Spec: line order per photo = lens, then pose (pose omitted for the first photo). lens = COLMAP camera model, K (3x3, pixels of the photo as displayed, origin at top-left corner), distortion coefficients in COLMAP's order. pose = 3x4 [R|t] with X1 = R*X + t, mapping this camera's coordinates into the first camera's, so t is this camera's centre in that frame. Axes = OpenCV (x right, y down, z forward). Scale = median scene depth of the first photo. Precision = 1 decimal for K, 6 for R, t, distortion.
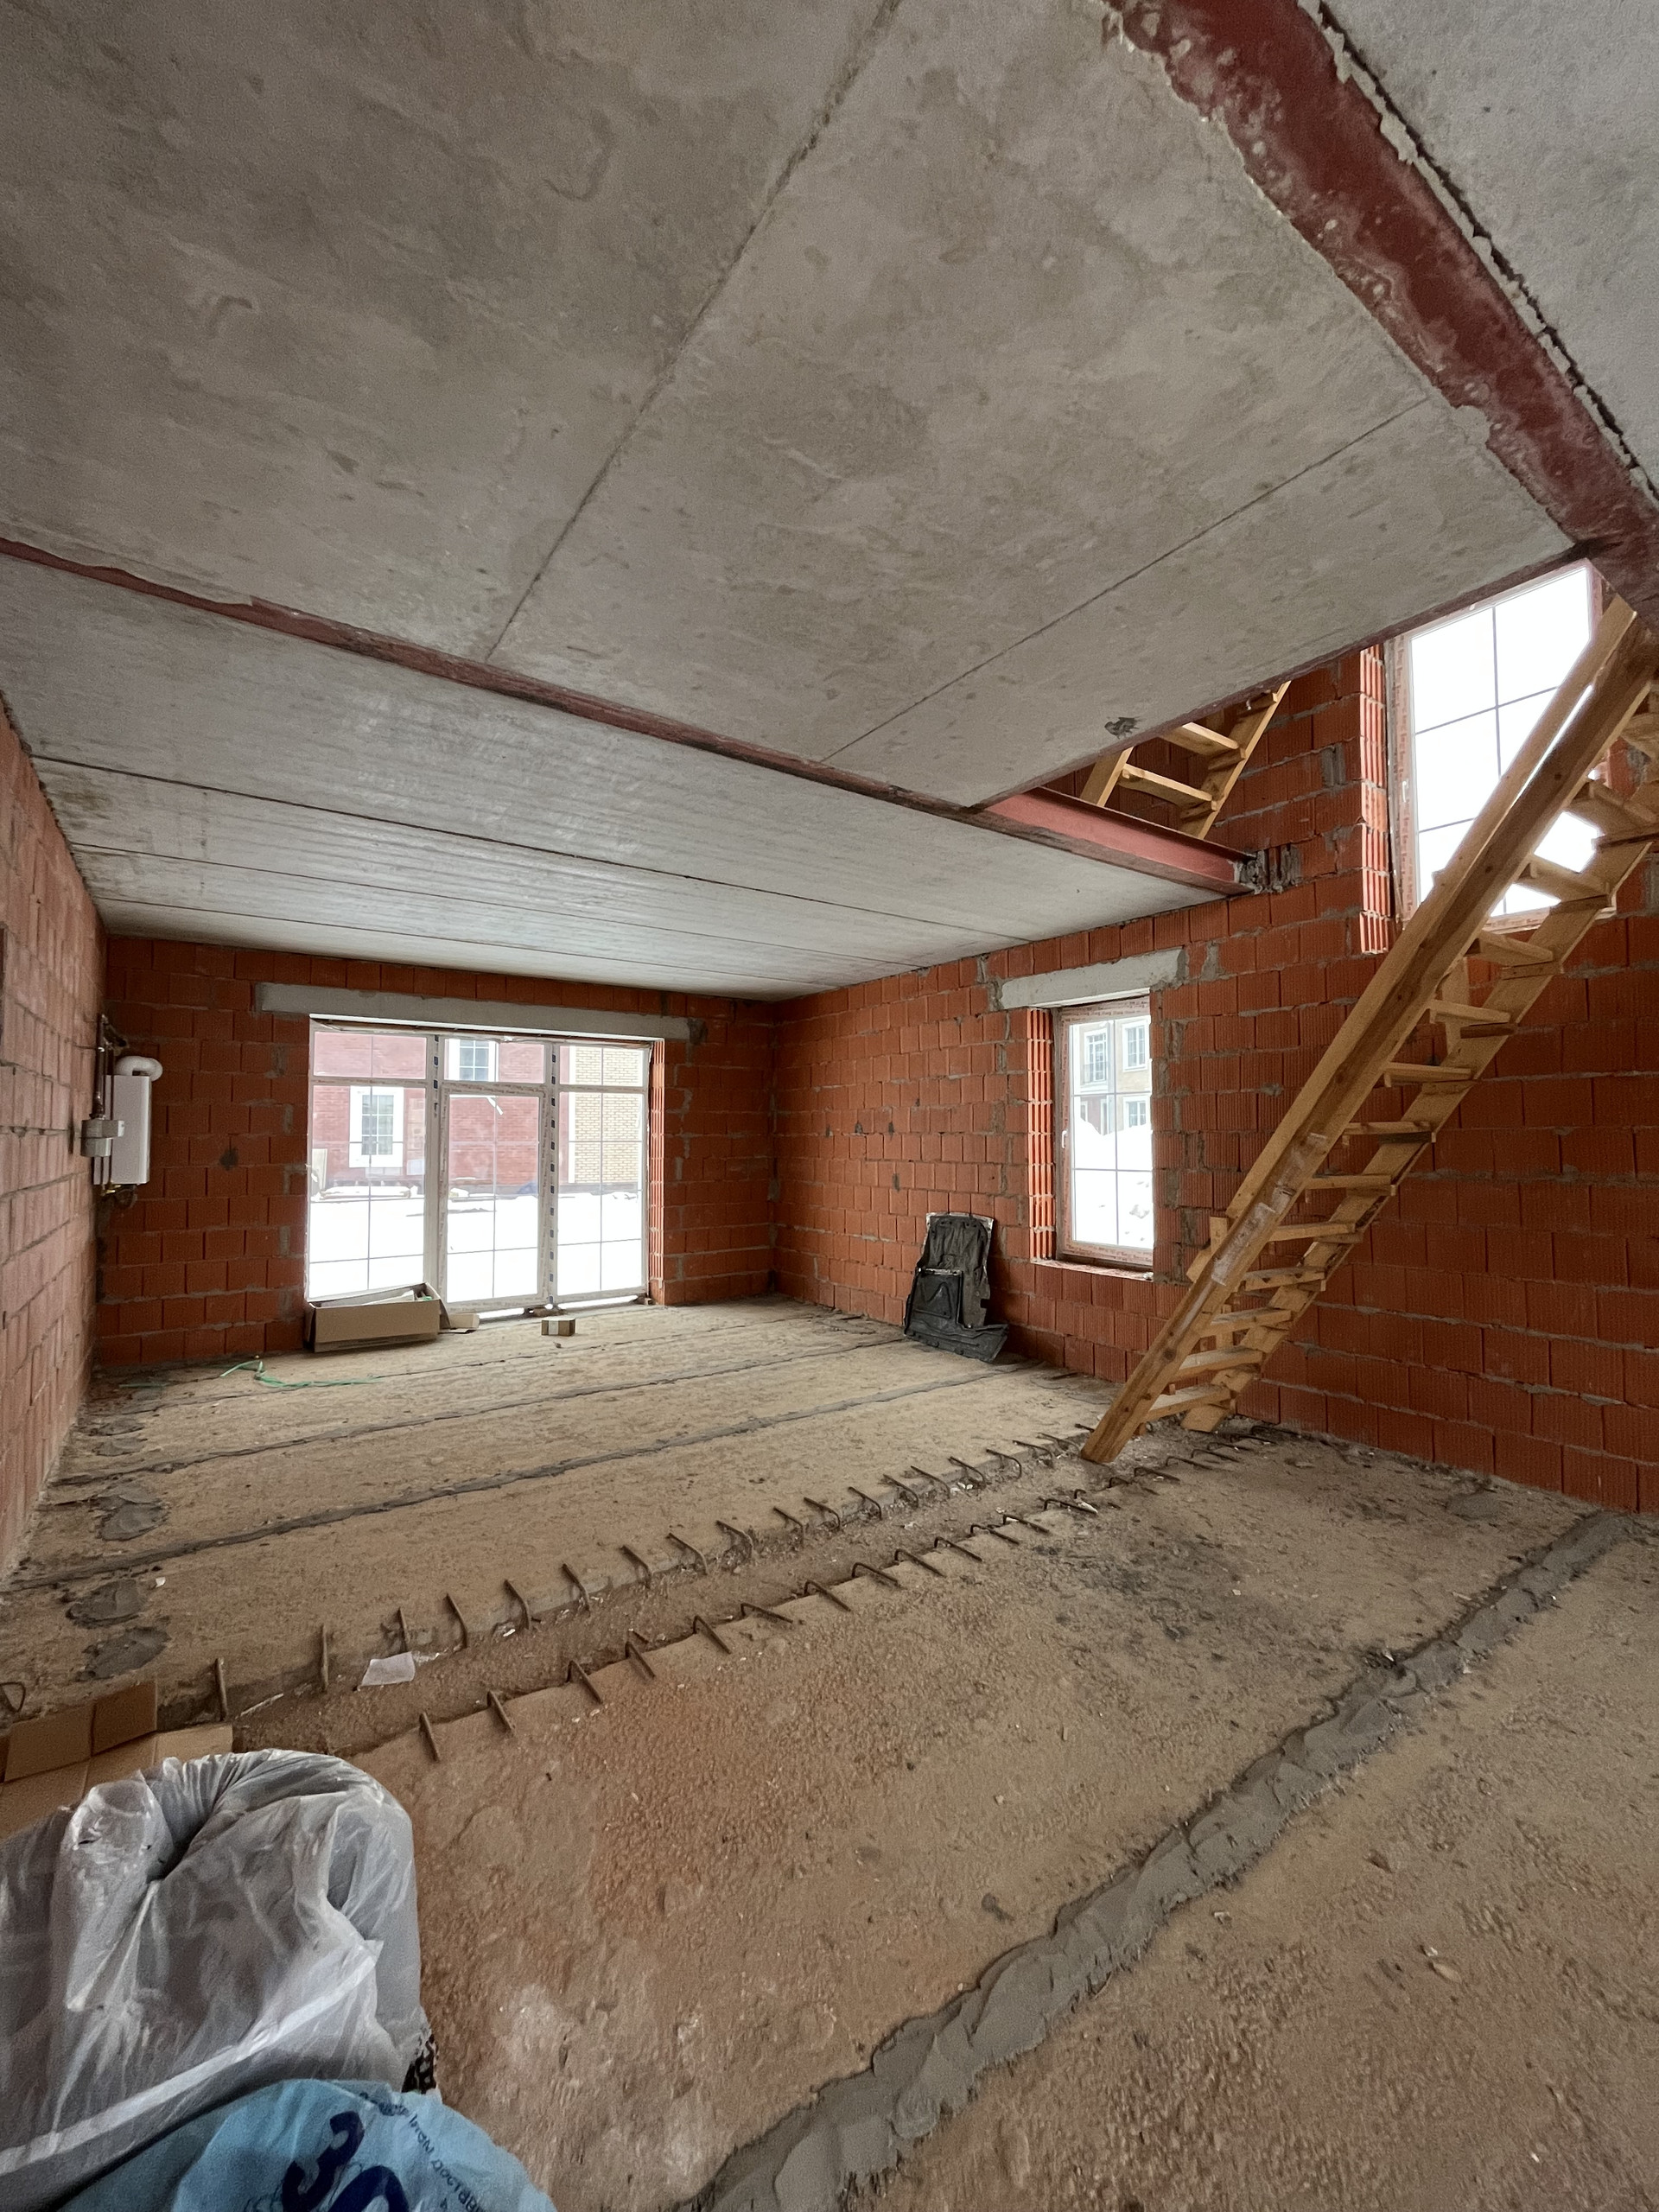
lens RADIAL K [[891.1, 0, 827.9], [0, 891.1, 1110.8], [0, 0, 1]] dist [-0.002614, -0.000212]
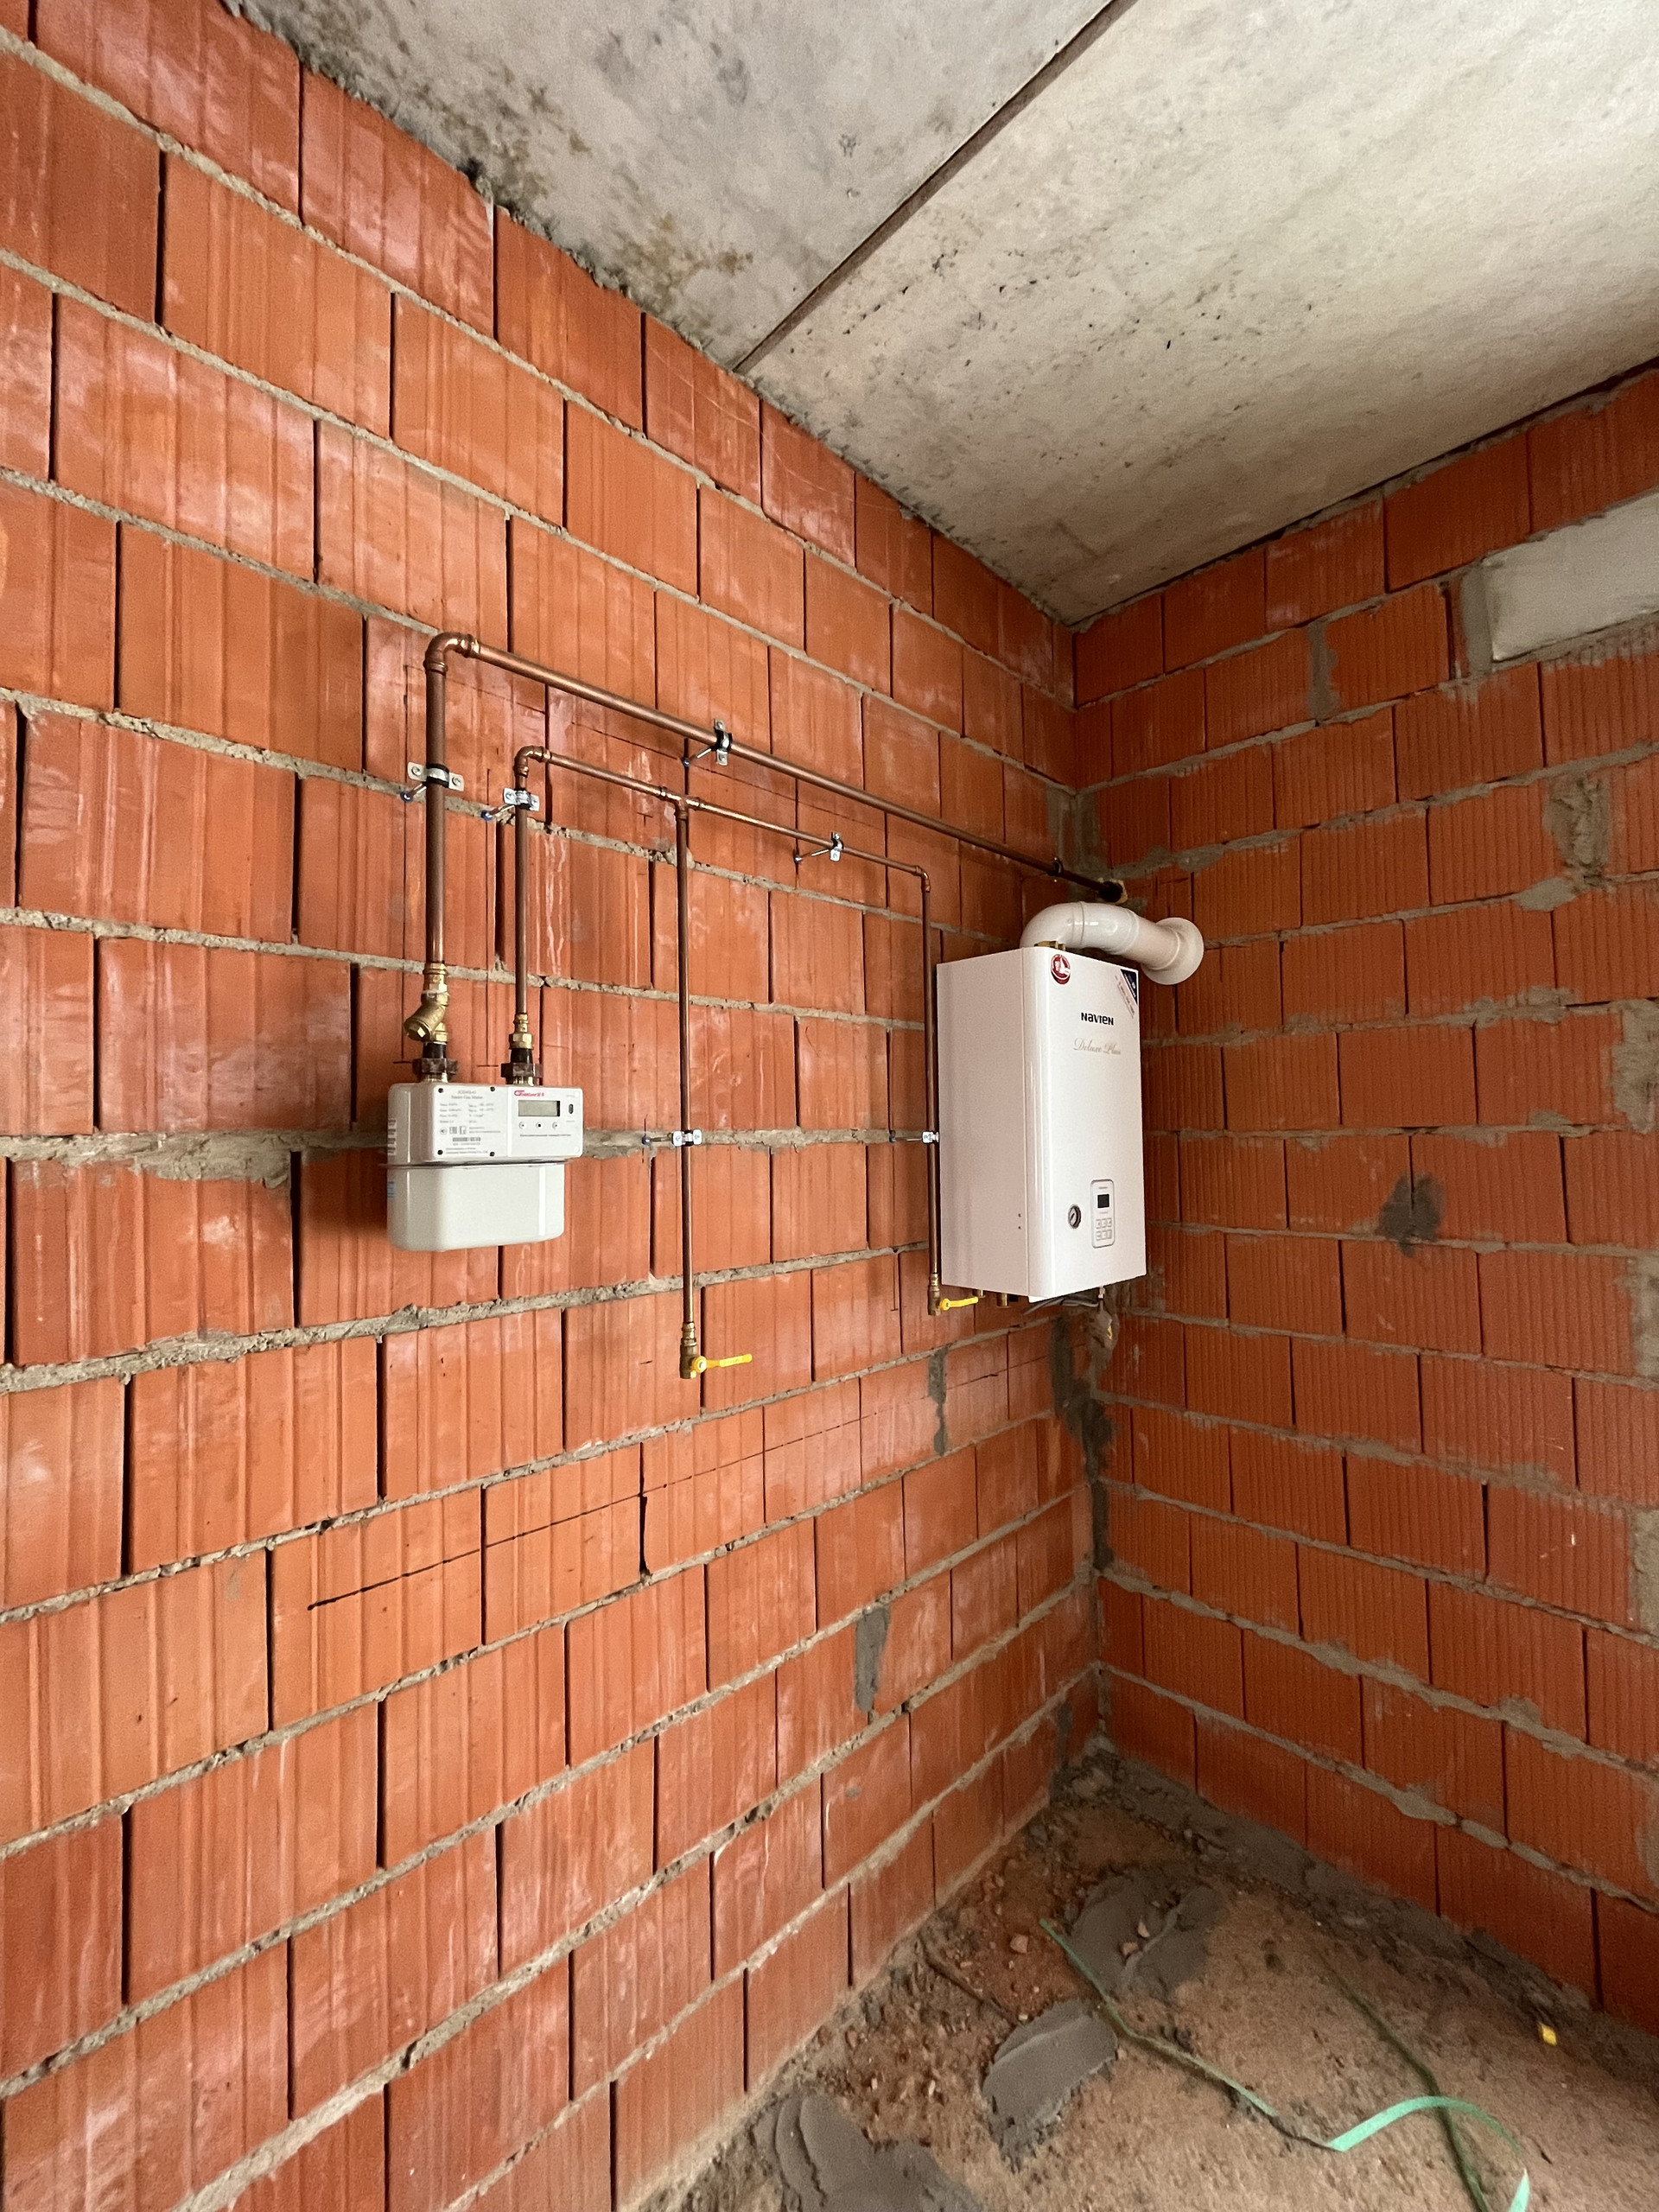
lens RADIAL K [[891.1, 0, 822.9], [0, 891.1, 1101.0], [0, 0, 1]] dist [-0.002614, -0.000212]
pose [[0.158632, -0.043022, -0.986400, -0.424943], [0.046805, 0.998255, -0.036012, 0.019557], [0.986228, -0.040456, 0.160369, 0.780325]]
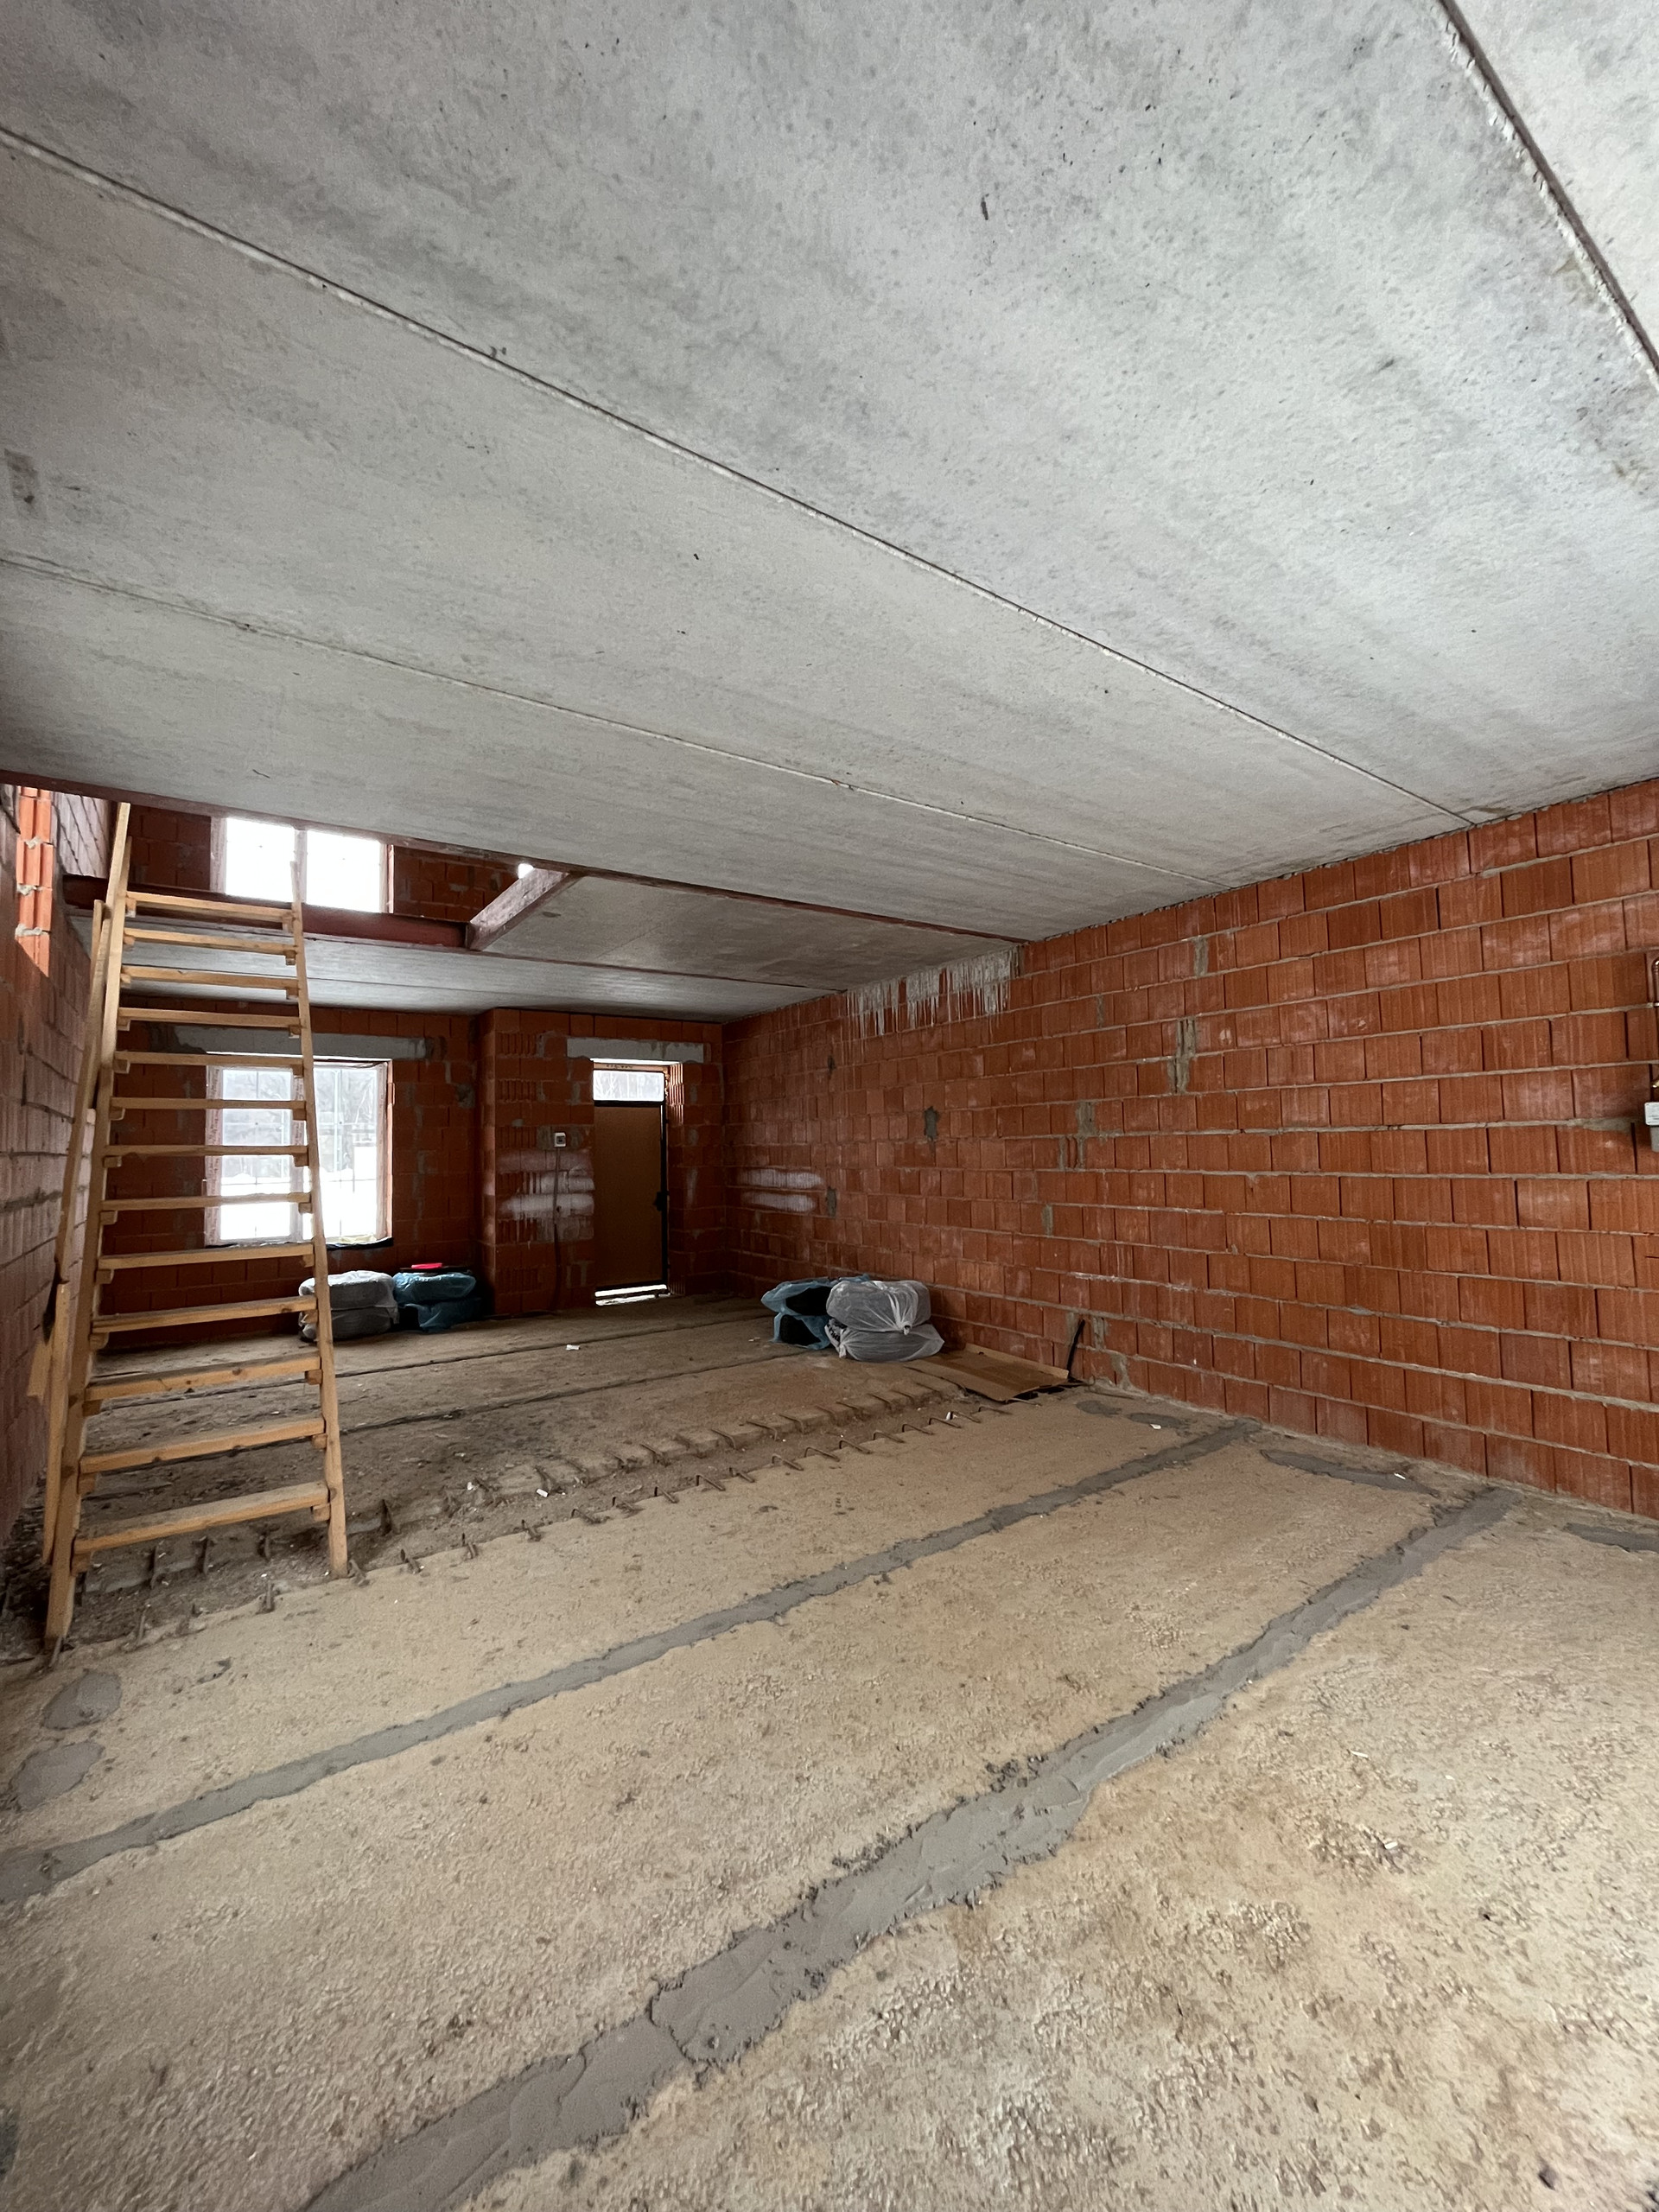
lens RADIAL K [[891.1, 0, 825.7], [0, 891.1, 1107.6], [0, 0, 1]] dist [-0.002614, -0.000212]
pose [[-0.999741, 0.022269, 0.004731, -0.098796], [0.021862, 0.997068, -0.073336, 0.038914], [-0.006350, -0.073213, -0.997296, 1.271983]]
